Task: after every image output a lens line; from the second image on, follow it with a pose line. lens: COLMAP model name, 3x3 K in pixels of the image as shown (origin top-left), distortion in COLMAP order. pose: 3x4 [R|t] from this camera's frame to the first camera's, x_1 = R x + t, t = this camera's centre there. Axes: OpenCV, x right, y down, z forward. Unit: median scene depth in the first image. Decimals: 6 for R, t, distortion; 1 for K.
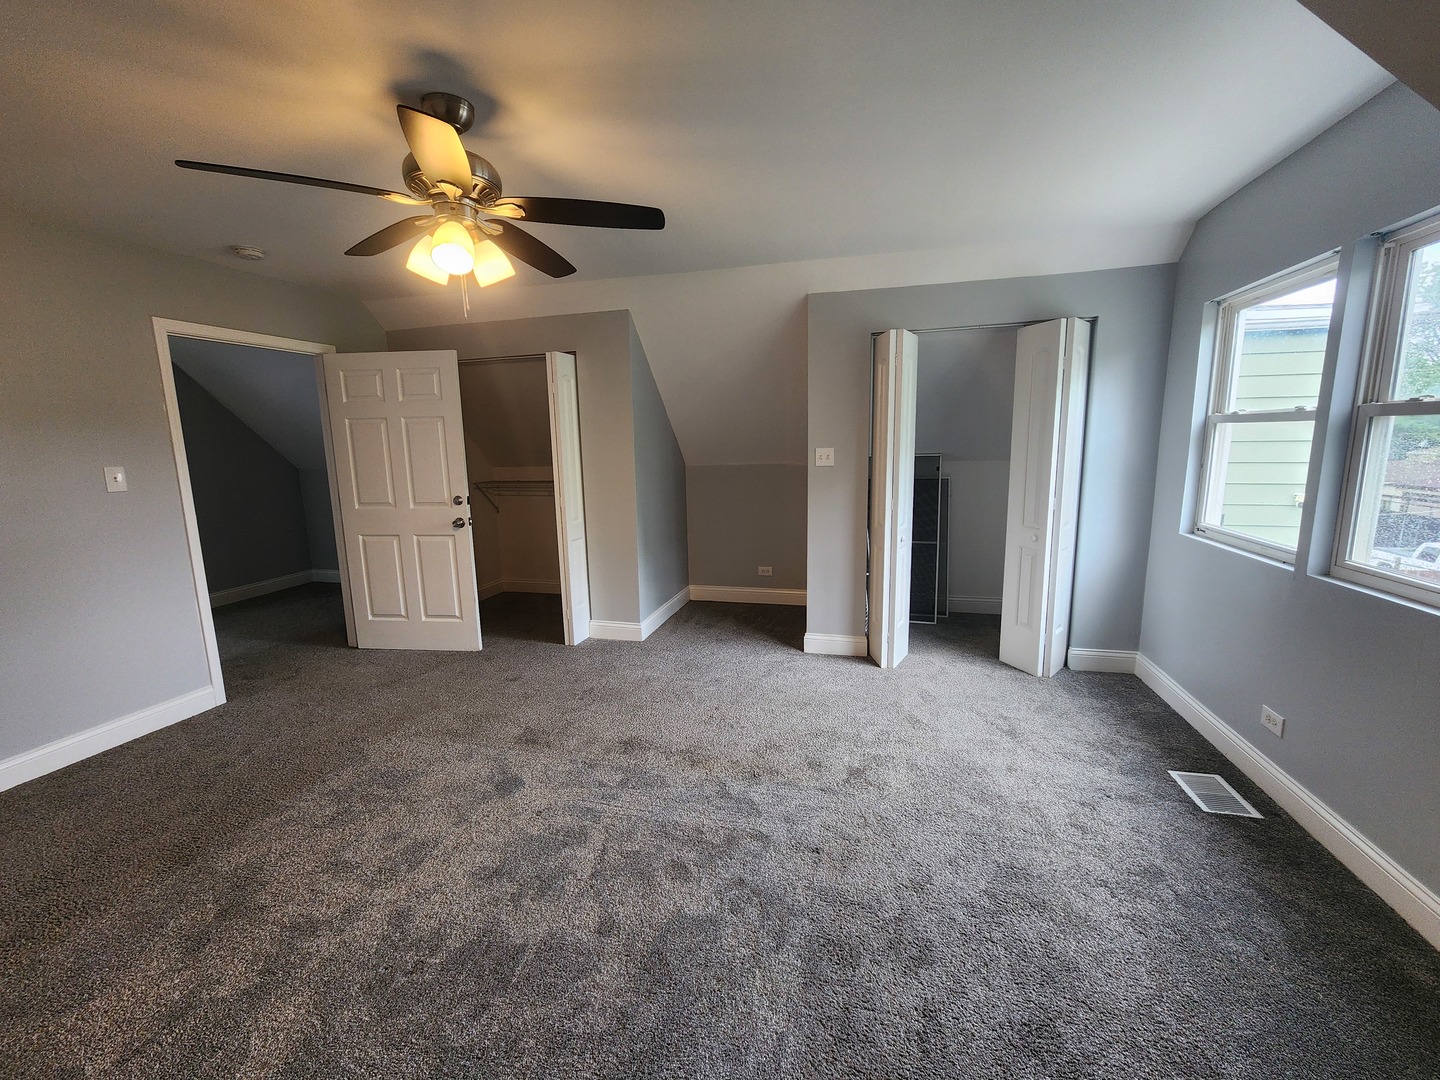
lens RADIAL K [[595.9, 0, 725.0], [0, 595.9, 538.6], [0, 0, 1]] dist [-0.000791, -0.000084]
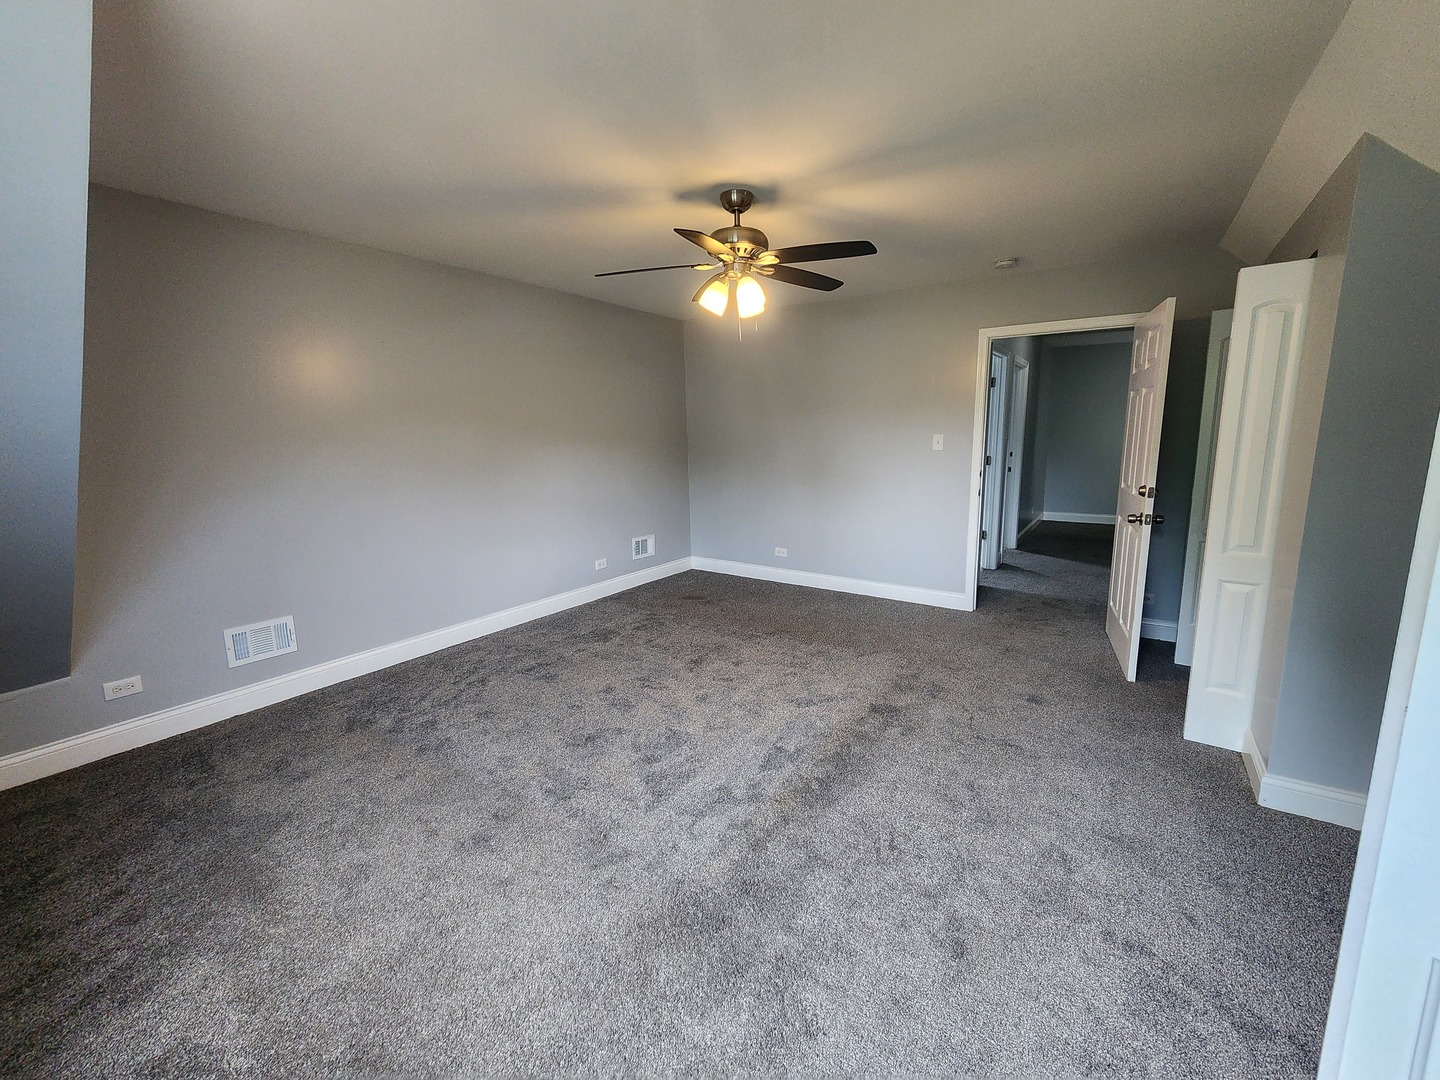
lens RADIAL K [[595.9, 0, 725.0], [0, 595.9, 538.6], [0, 0, 1]] dist [-0.000791, -0.000084]
pose [[-0.334770, 0.197316, -0.921410, 0.734598], [-0.133286, 0.958084, 0.253595, -0.198509], [0.932826, 0.207707, -0.294438, 1.092427]]
